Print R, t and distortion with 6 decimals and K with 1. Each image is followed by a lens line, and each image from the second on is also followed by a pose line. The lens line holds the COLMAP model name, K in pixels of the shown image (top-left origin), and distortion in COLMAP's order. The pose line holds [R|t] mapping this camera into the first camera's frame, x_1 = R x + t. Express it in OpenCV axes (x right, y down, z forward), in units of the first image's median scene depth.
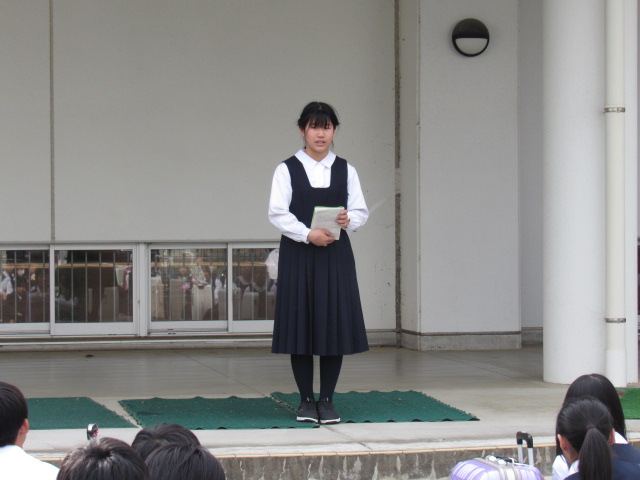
lens RADIAL K [[2543.3, 0, 318.5], [0, 2543.3, 239.7], [0, 0, 1]] dist [0.138876, 0.000000]
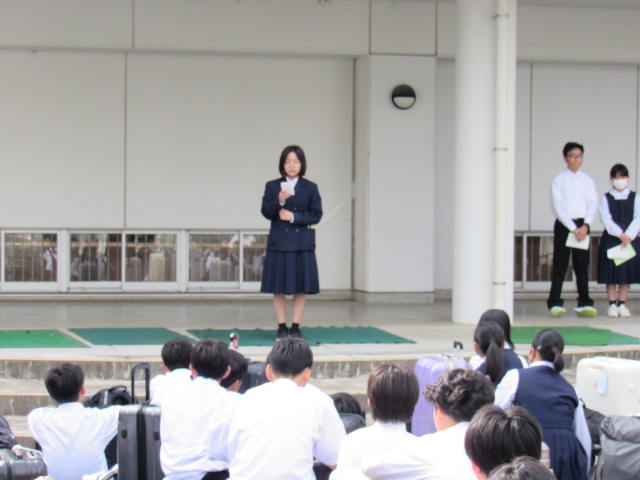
lens RADIAL K [[1968.4, 0, 318.0], [0, 1968.4, 241.0], [0, 0, 1]] dist [0.192712, 0.000000]
pose [[0.999374, 0.012883, 0.032934, -0.028526], [-0.013119, 0.999890, 0.006954, -0.001174], [-0.032841, -0.007382, 0.999433, -0.168601]]
